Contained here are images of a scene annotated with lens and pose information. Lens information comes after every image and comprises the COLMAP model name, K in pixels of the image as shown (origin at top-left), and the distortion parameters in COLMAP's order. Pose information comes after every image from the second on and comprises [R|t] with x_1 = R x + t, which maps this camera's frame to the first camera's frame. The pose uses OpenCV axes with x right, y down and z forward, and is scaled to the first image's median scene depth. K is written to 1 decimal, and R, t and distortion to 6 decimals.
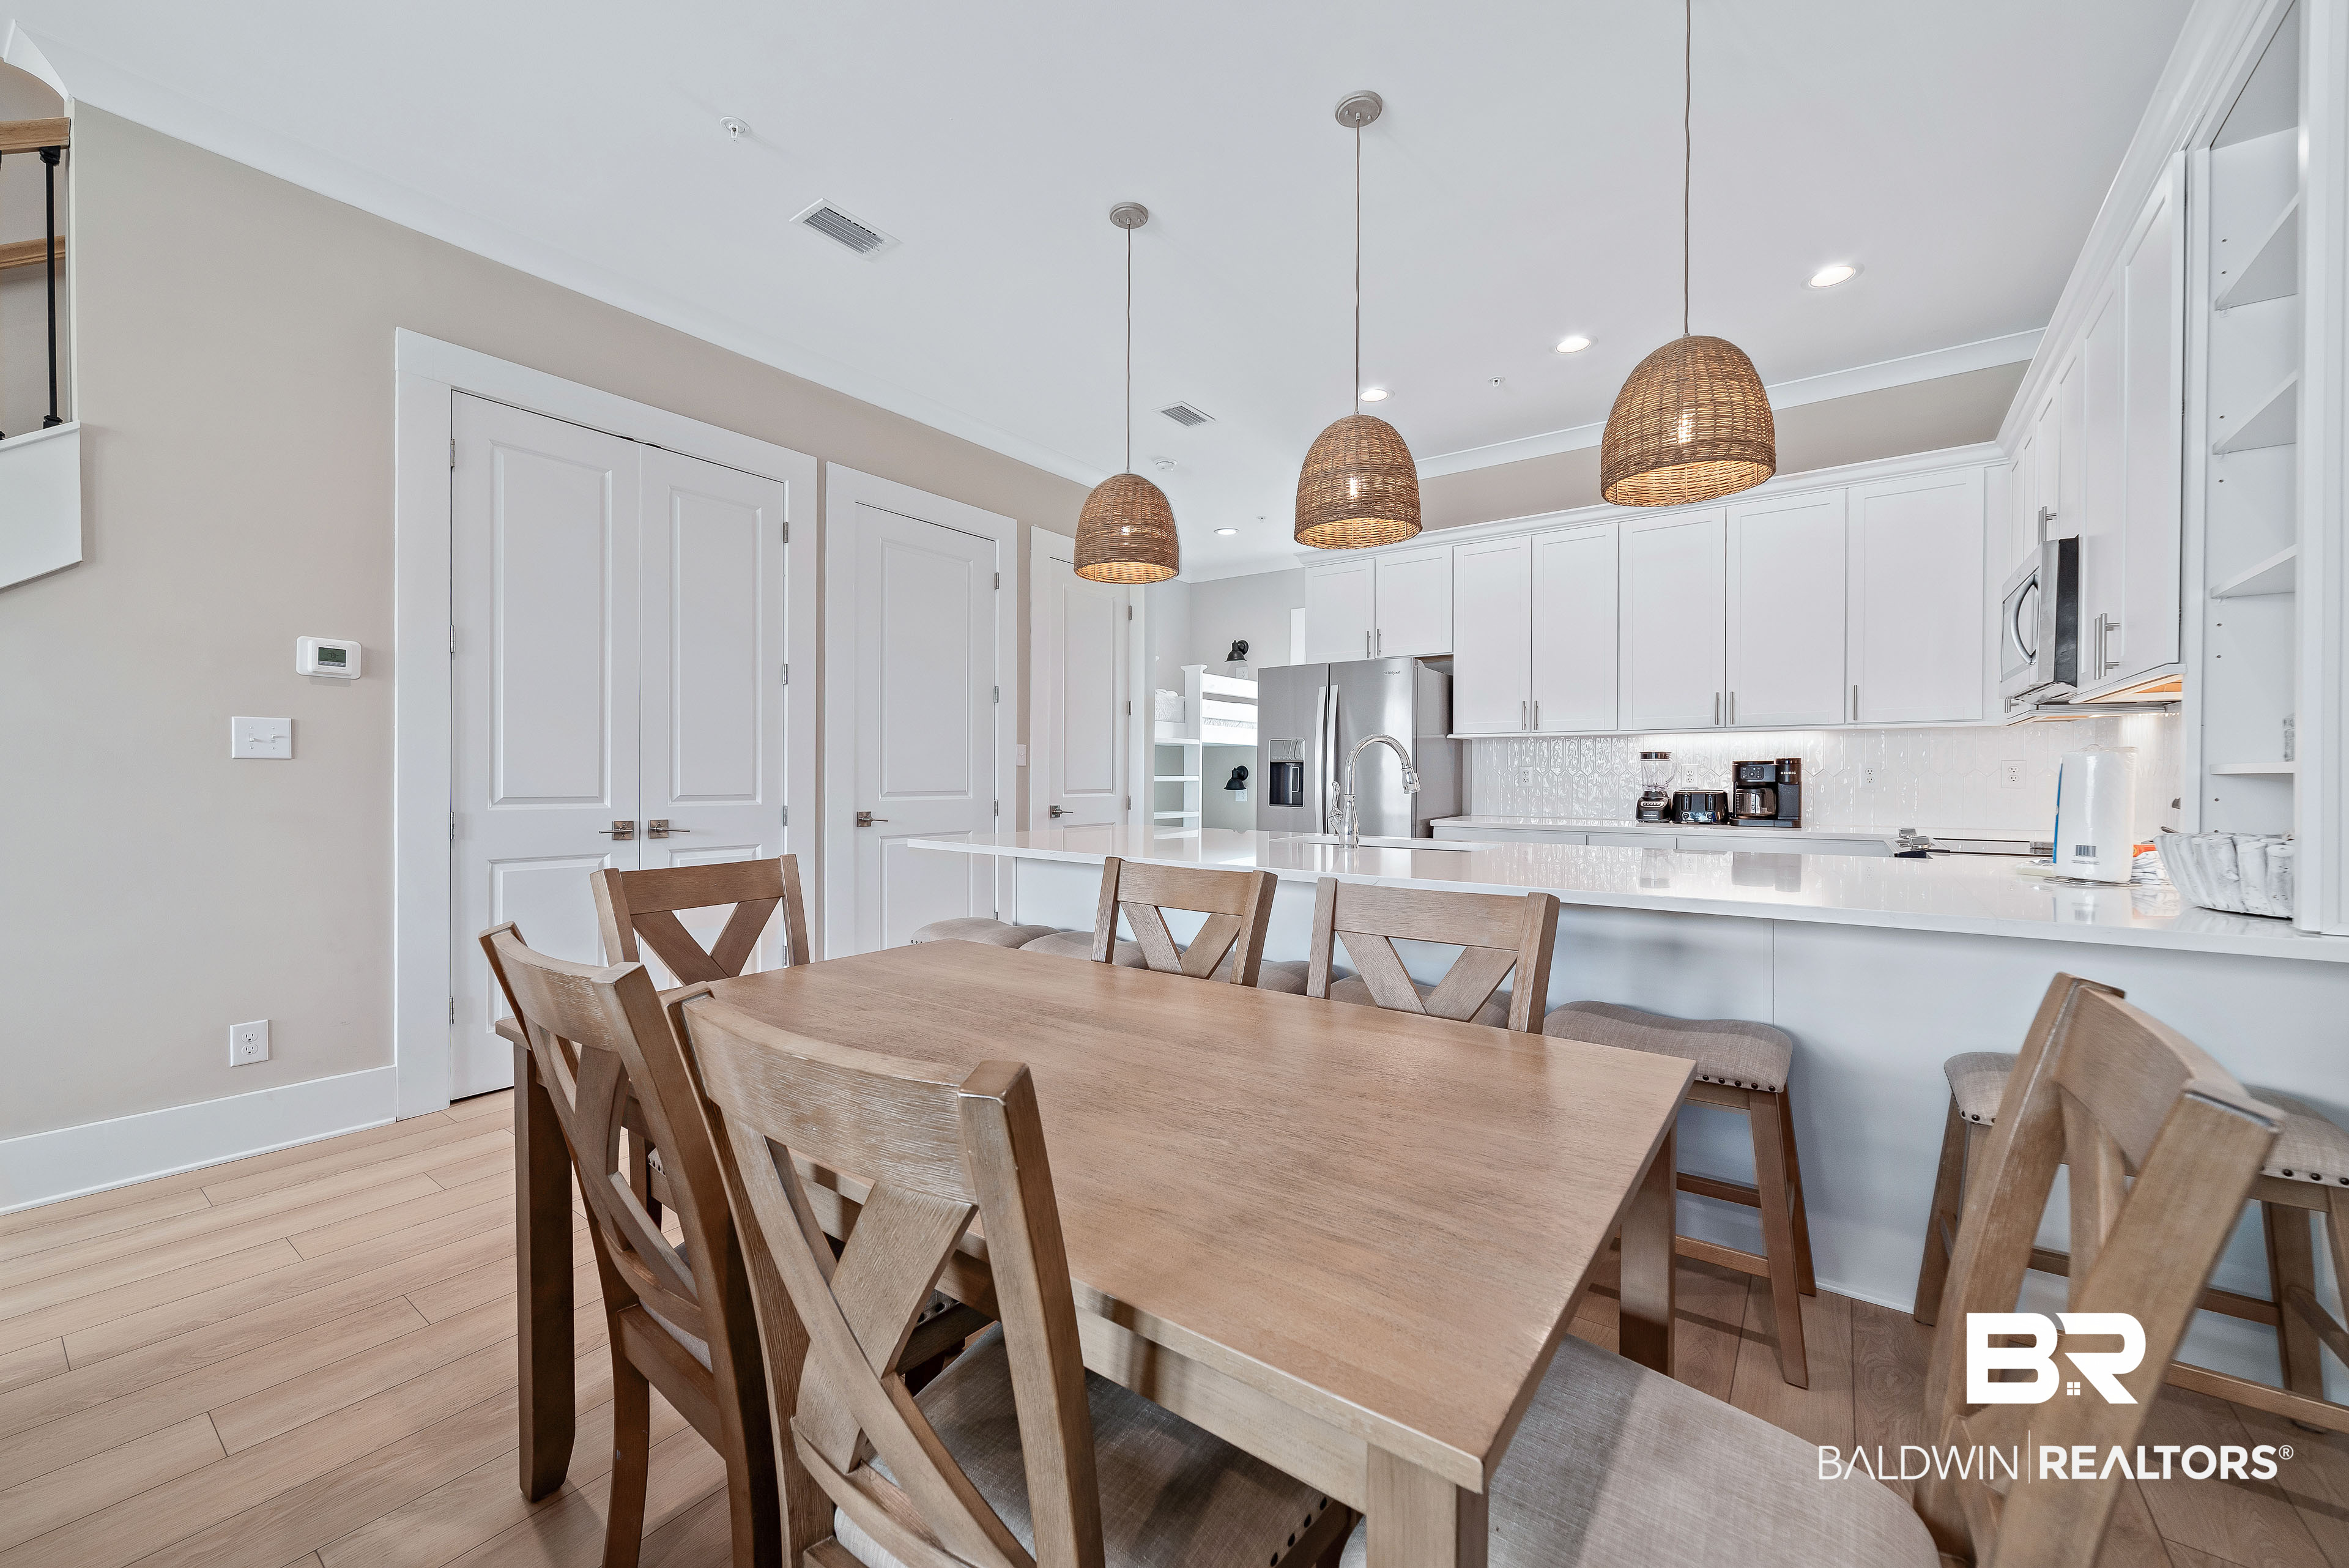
lens RADIAL K [[898.4, 0, 1169.2], [0, 898.4, 777.5], [0, 0, 1]] dist [0.000302, -0.000189]
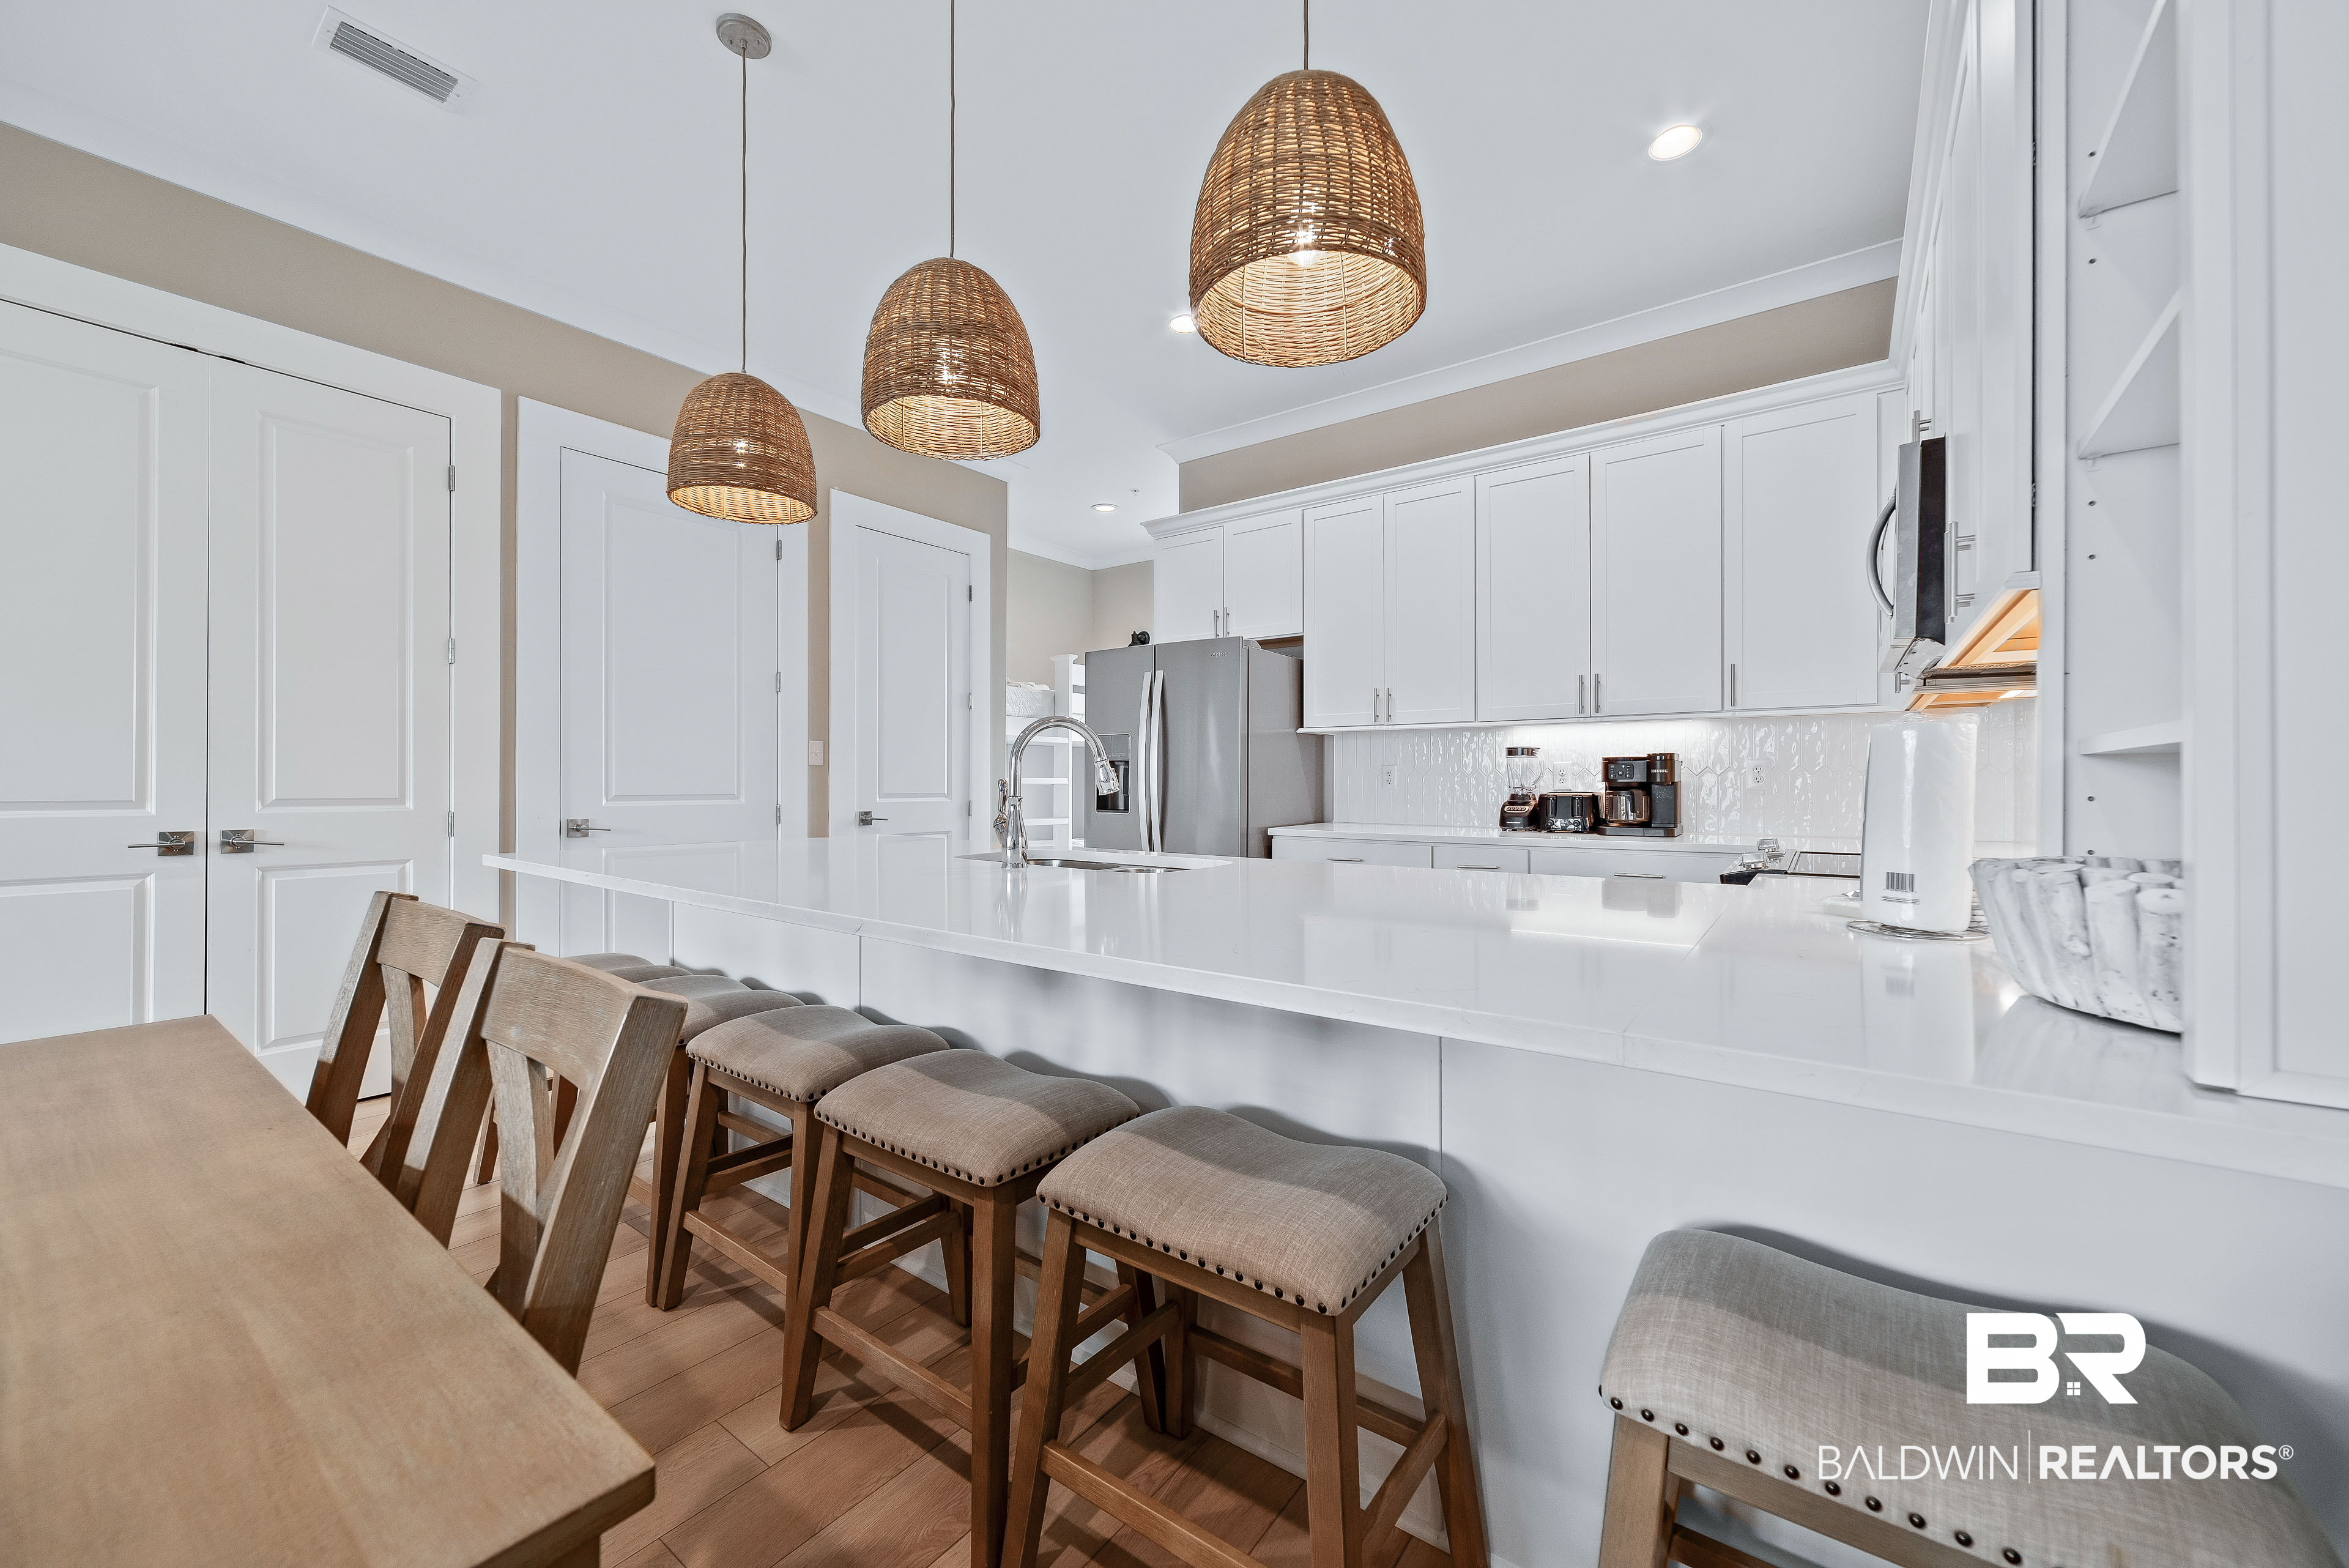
lens RADIAL K [[905.4, 0, 1173.2], [0, 905.4, 780.9], [0, 0, 1]] dist [-0.001446, 0.000089]
pose [[0.999913, -0.000635, 0.013143, 0.235869], [0.000669, 0.999996, -0.002564, 0.005934], [-0.013142, 0.002573, 0.999910, 0.175747]]
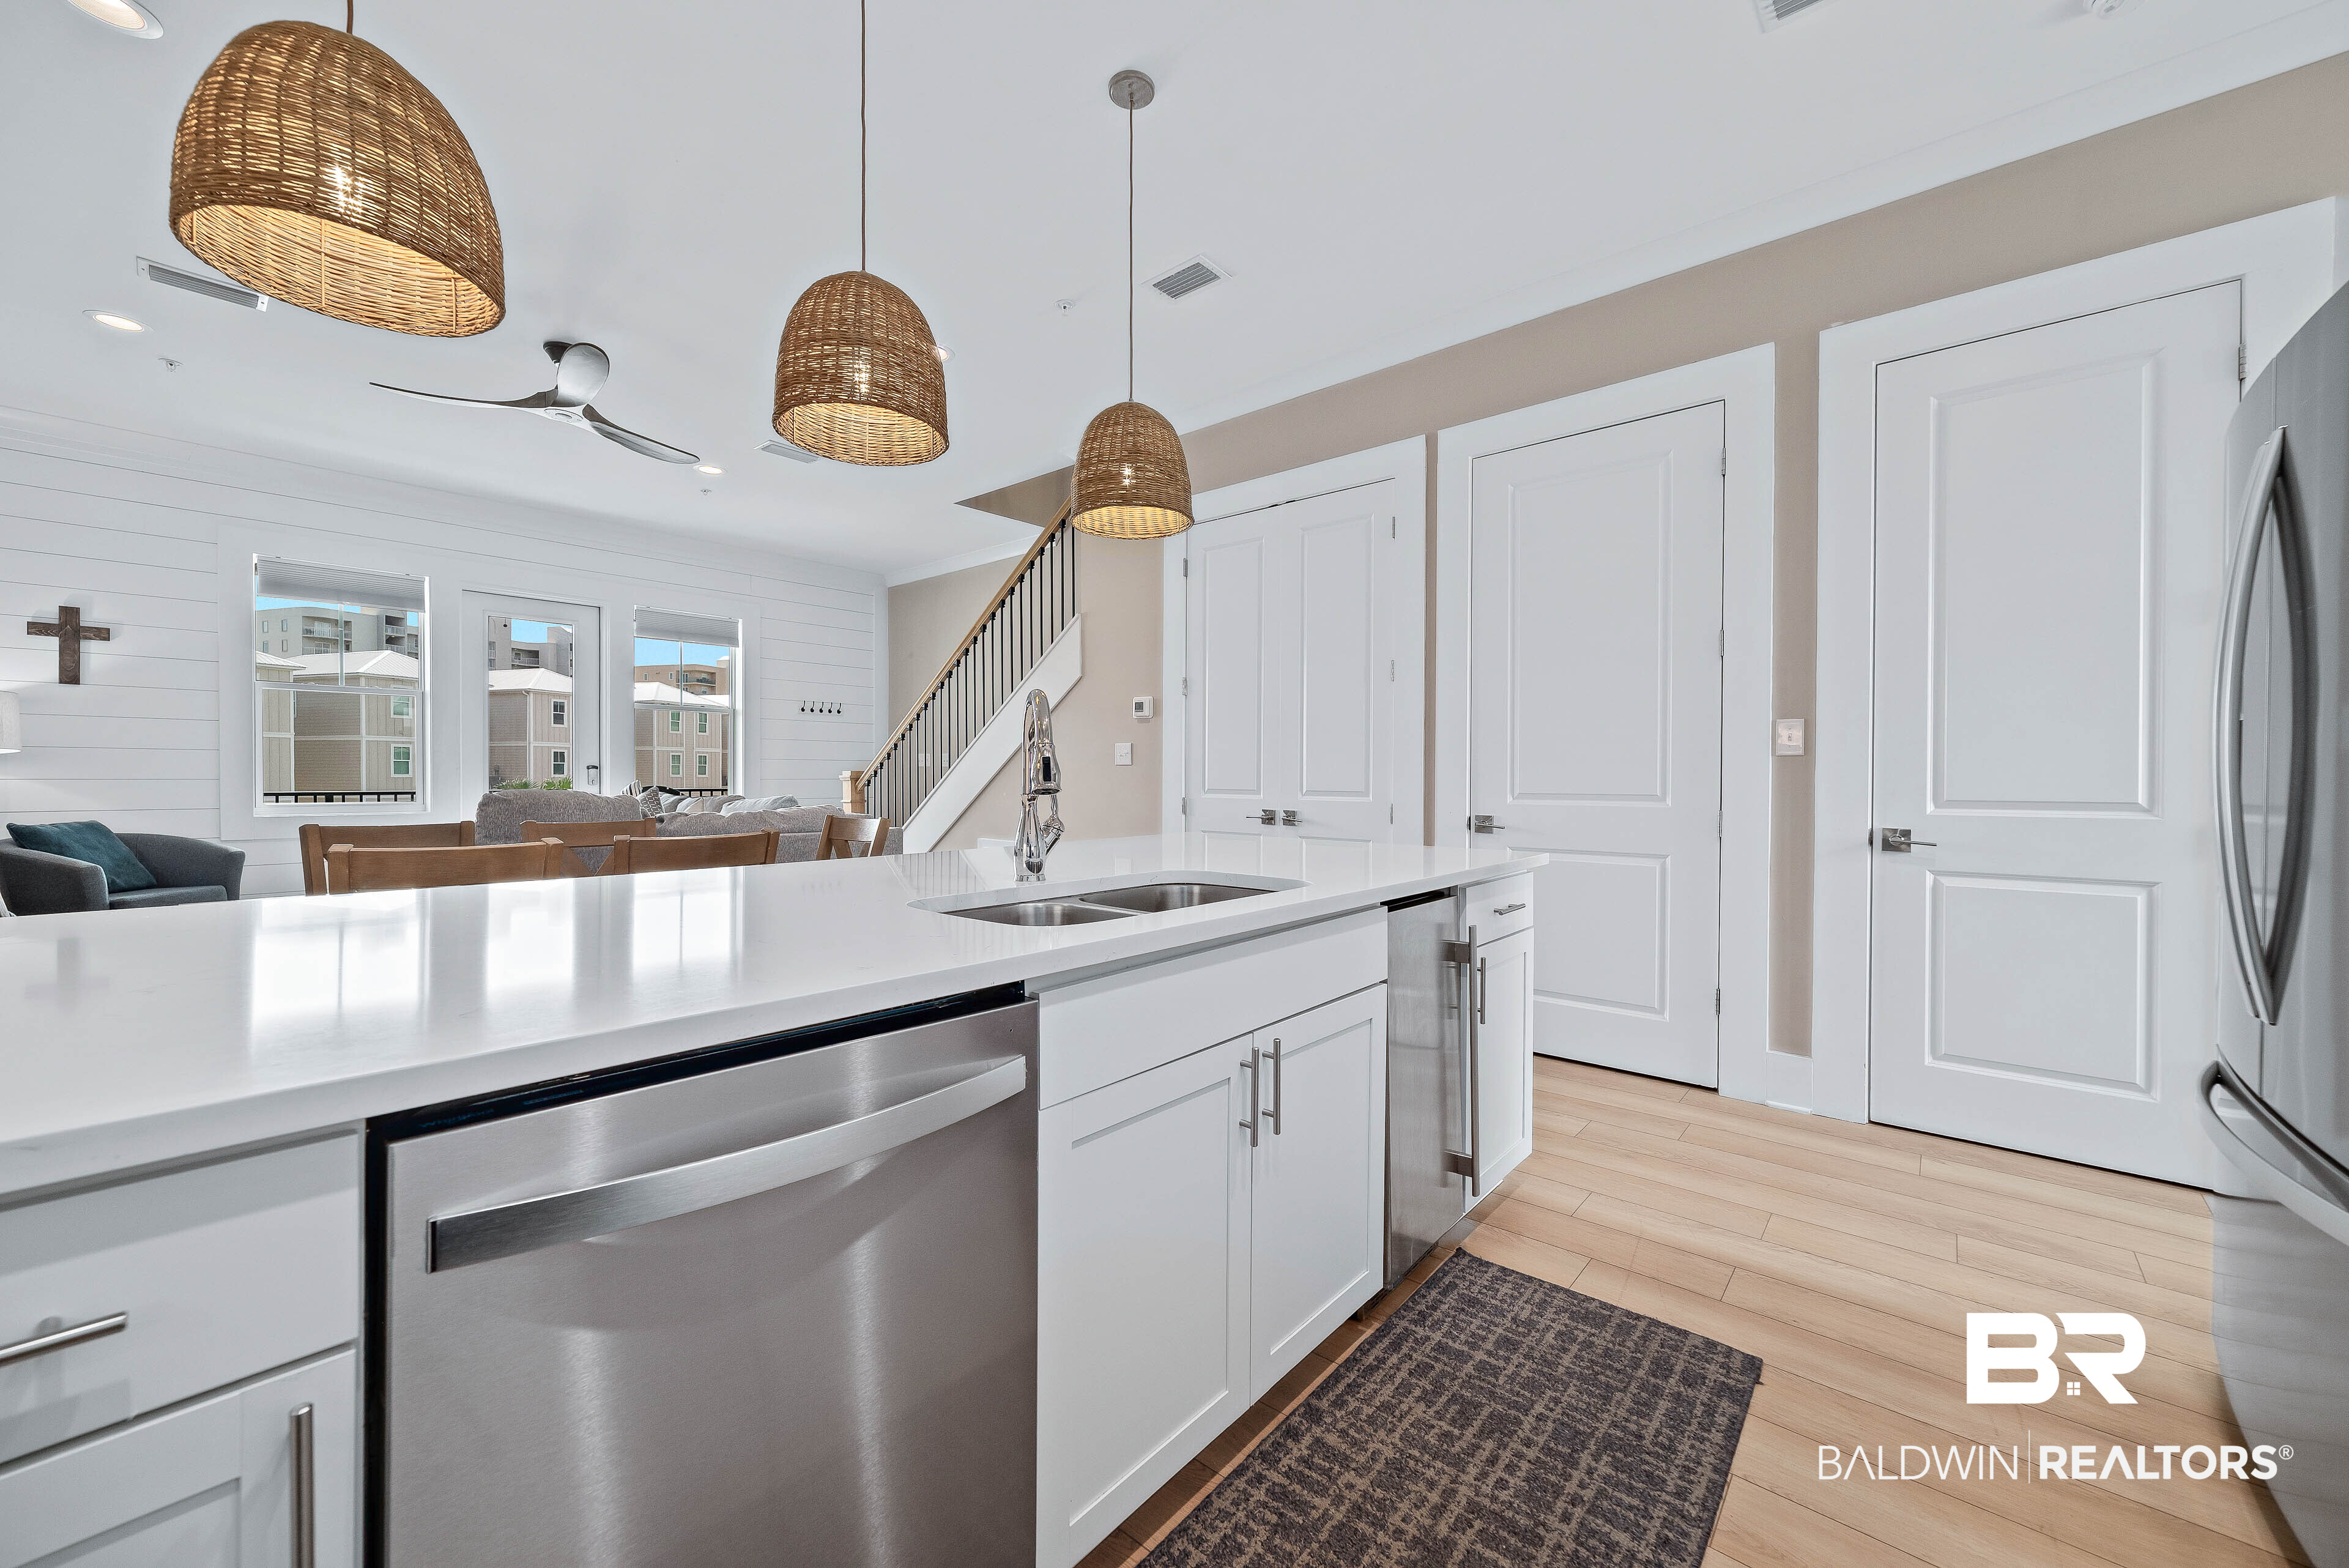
lens RADIAL K [[886.7, 0, 1159.4], [0, 886.7, 780.2], [0, 0, 1]] dist [-0.002047, 0.000101]
pose [[-0.071374, -0.000709, -0.997449, 0.597168], [-0.005858, 0.999983, -0.000292, 0.007669], [0.997432, 0.005822, -0.071377, 0.851421]]
